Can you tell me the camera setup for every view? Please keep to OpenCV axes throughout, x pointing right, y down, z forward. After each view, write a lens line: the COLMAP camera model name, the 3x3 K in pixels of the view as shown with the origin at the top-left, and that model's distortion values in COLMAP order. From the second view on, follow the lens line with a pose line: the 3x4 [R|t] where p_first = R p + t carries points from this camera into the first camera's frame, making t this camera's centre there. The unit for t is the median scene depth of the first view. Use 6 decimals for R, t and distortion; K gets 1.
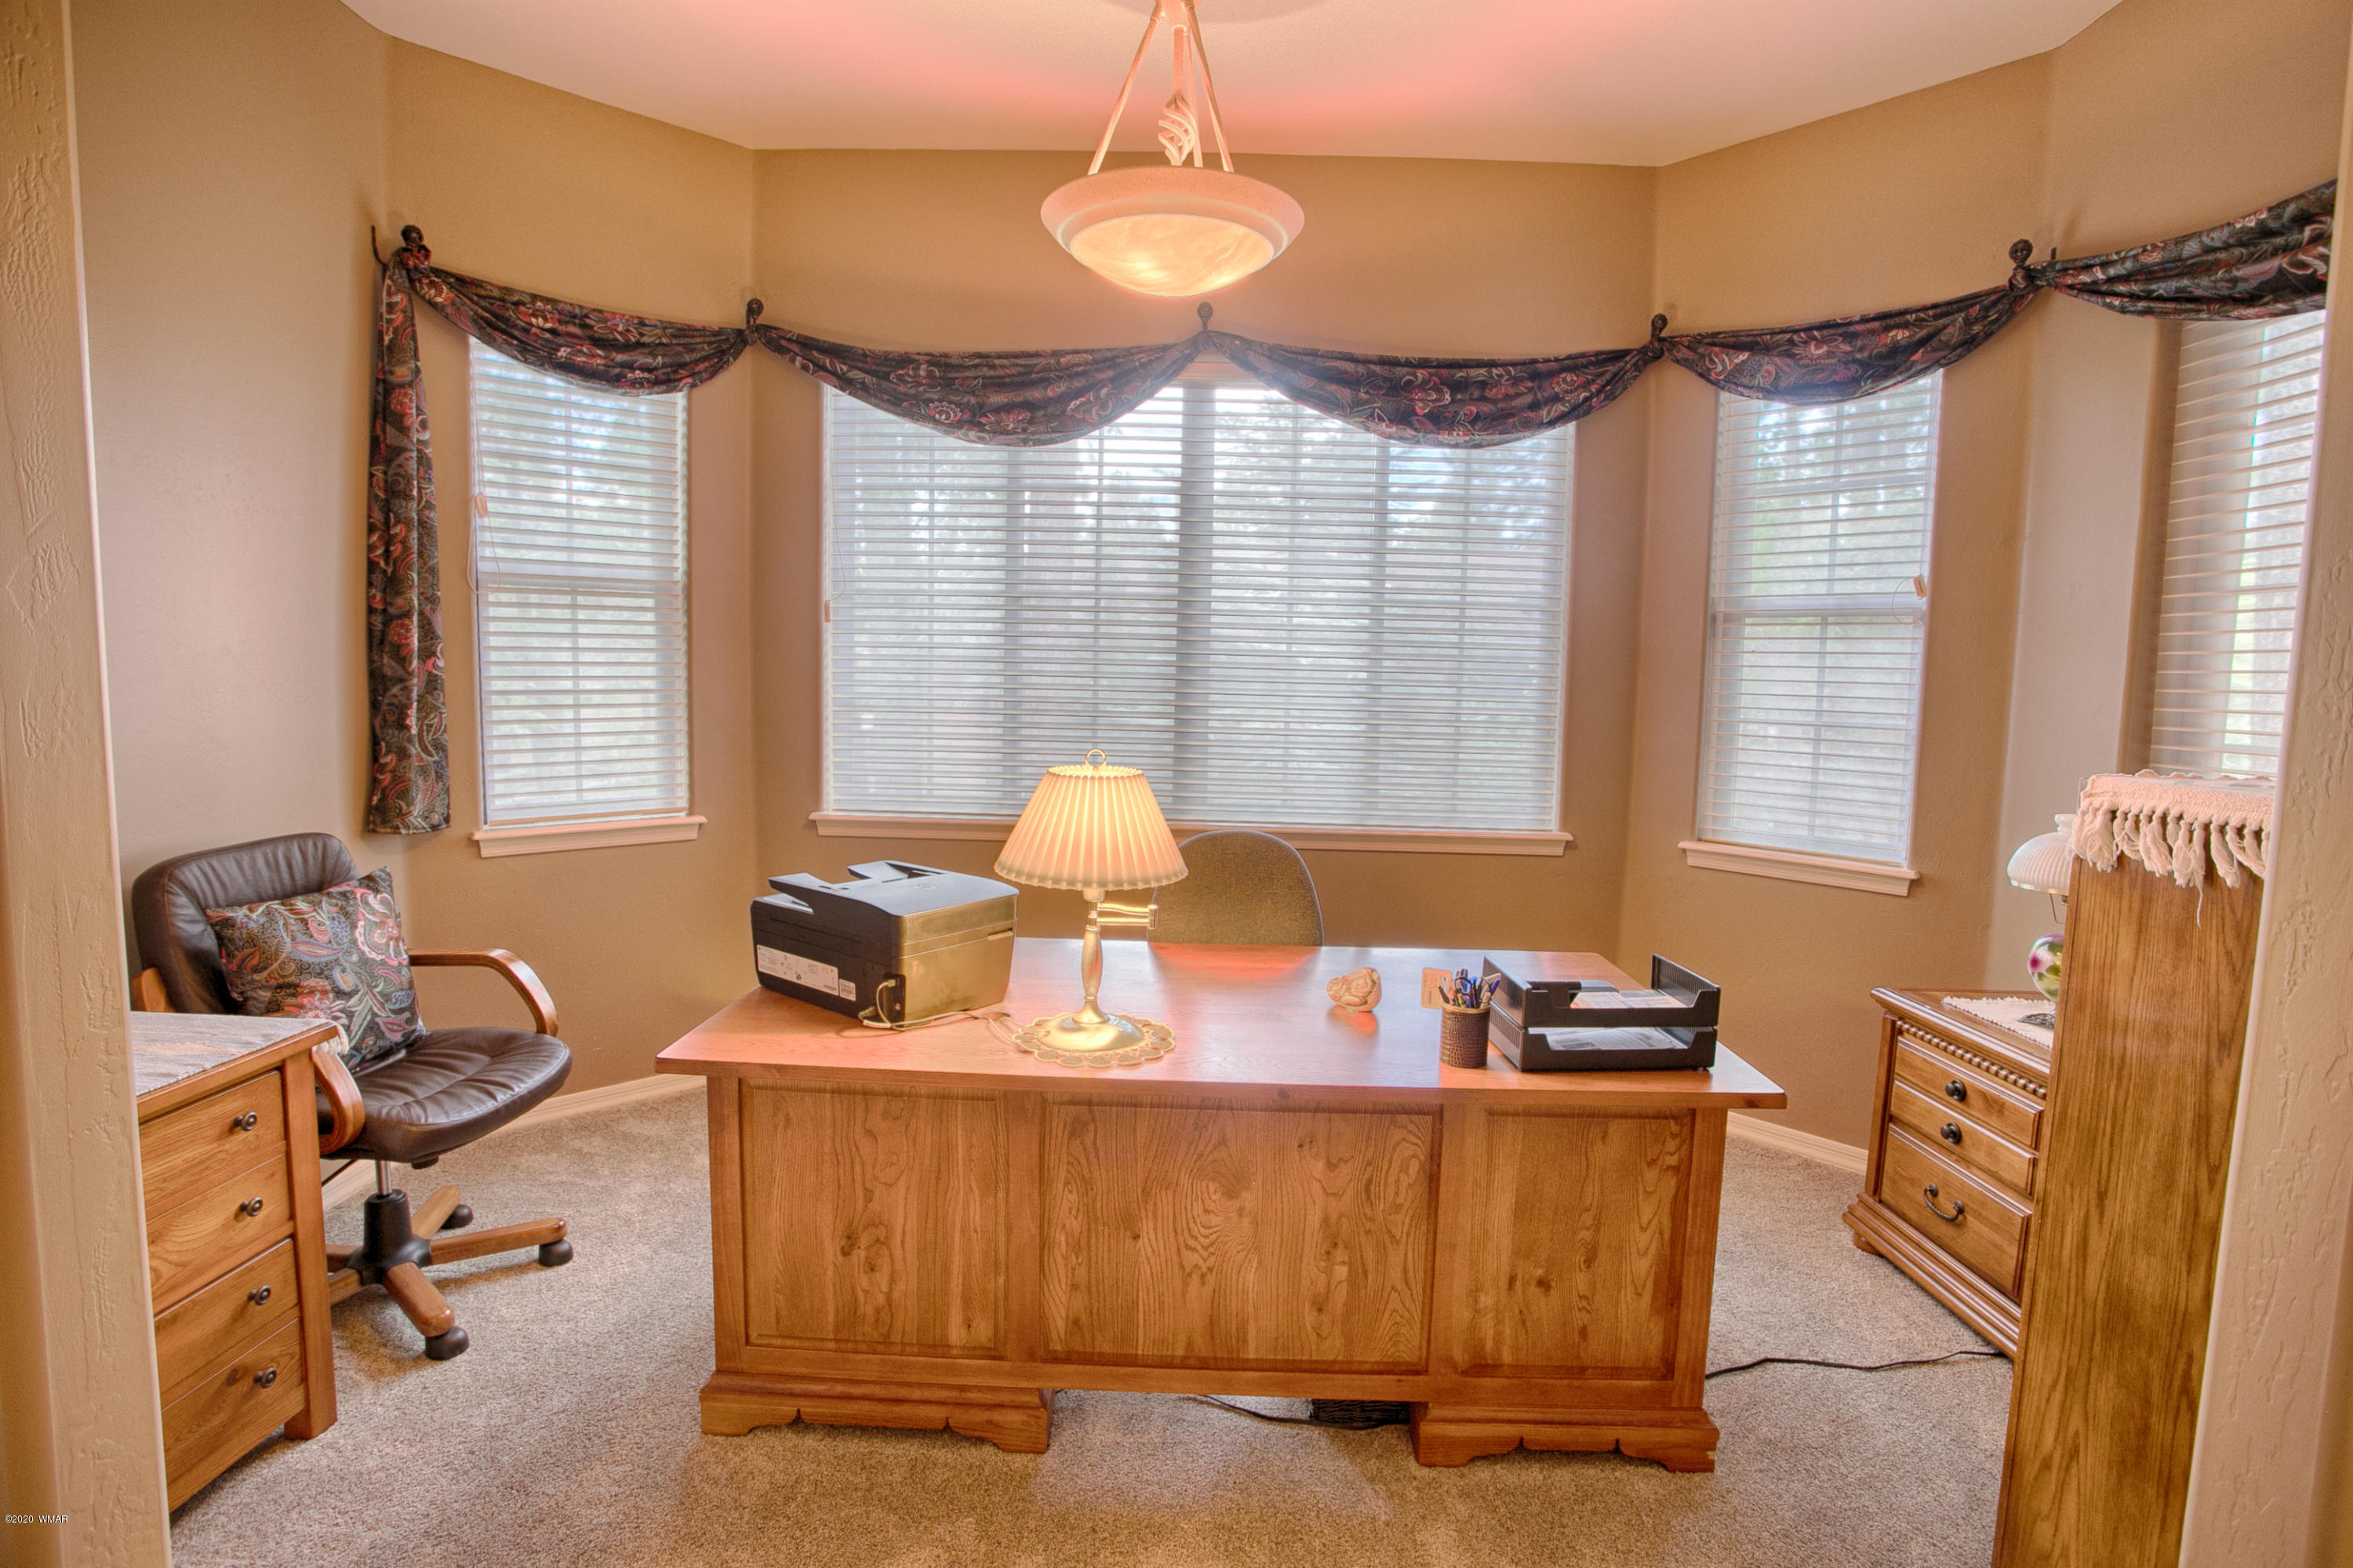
lens RADIAL K [[1129.2, 0, 1186.5], [0, 1129.2, 788.5], [0, 0, 1]] dist [-0.006950, -0.000073]
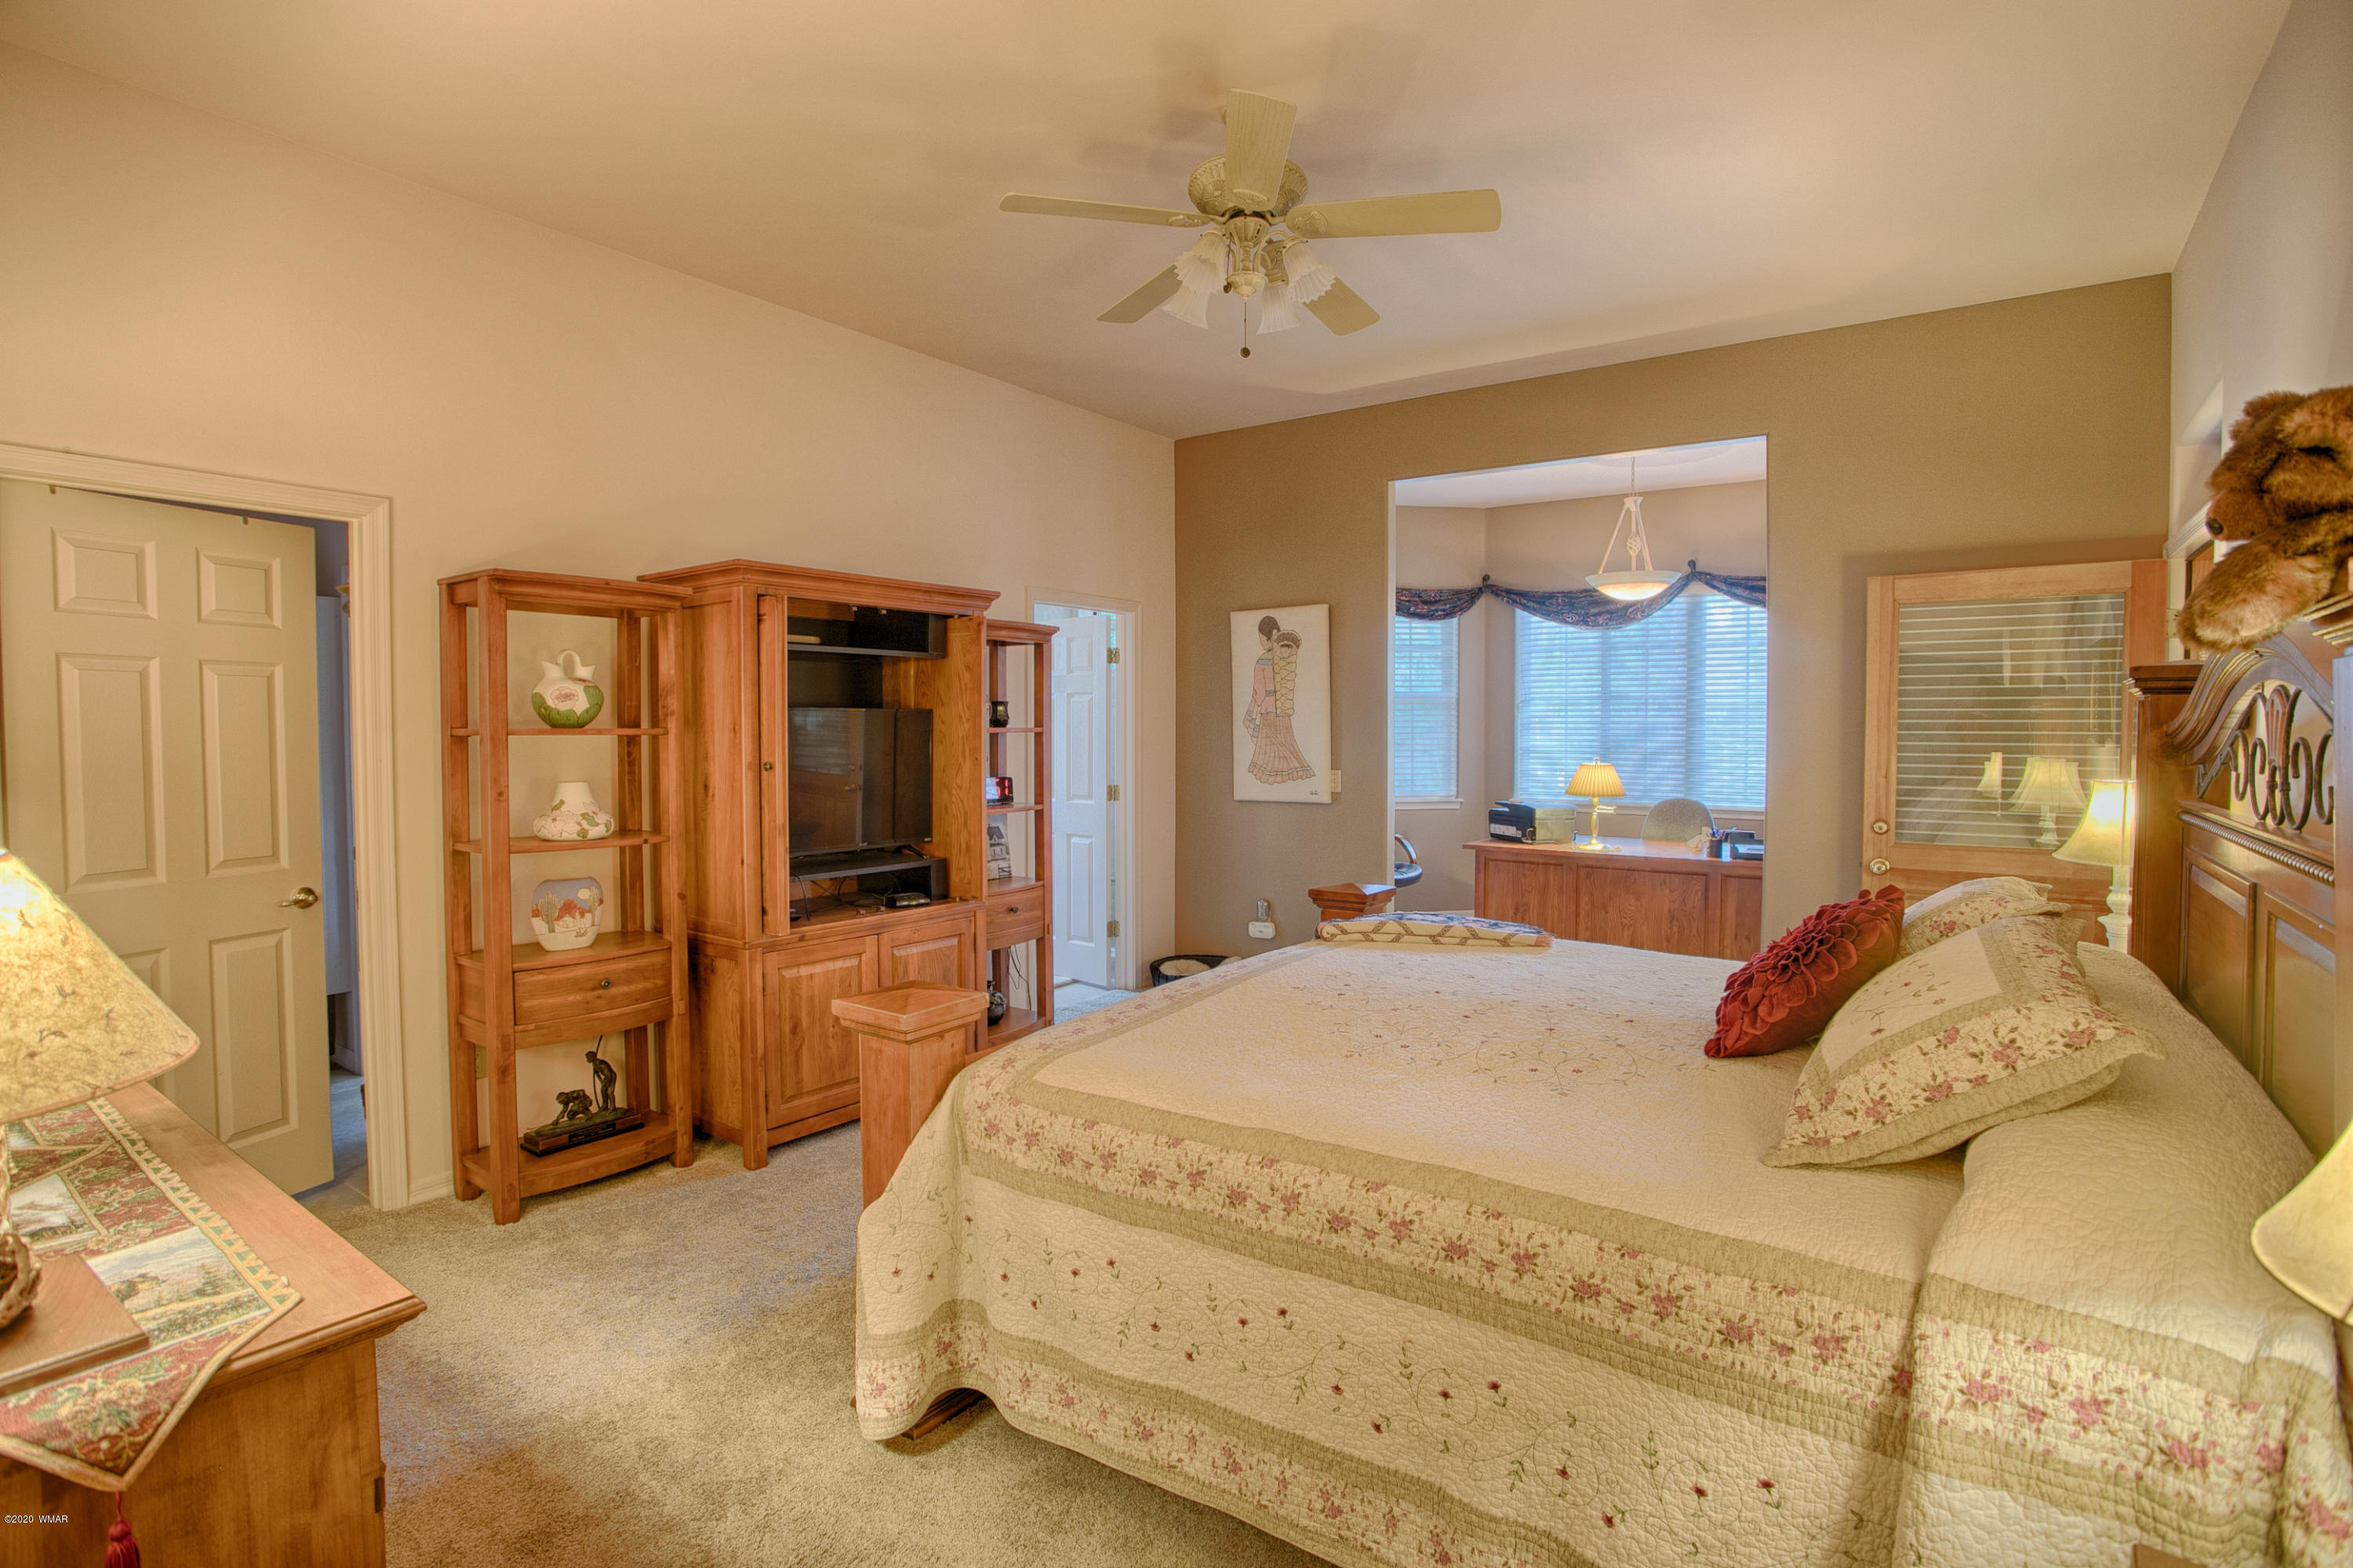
lens RADIAL K [[1129.2, 0, 1187.3], [0, 1129.2, 776.5], [0, 0, 1]] dist [-0.006950, -0.000073]
pose [[0.829425, -0.000248, -0.558617, 0.418817], [-0.034588, 0.998058, -0.051799, 0.124657], [0.557546, 0.062285, 0.827806, -1.291935]]
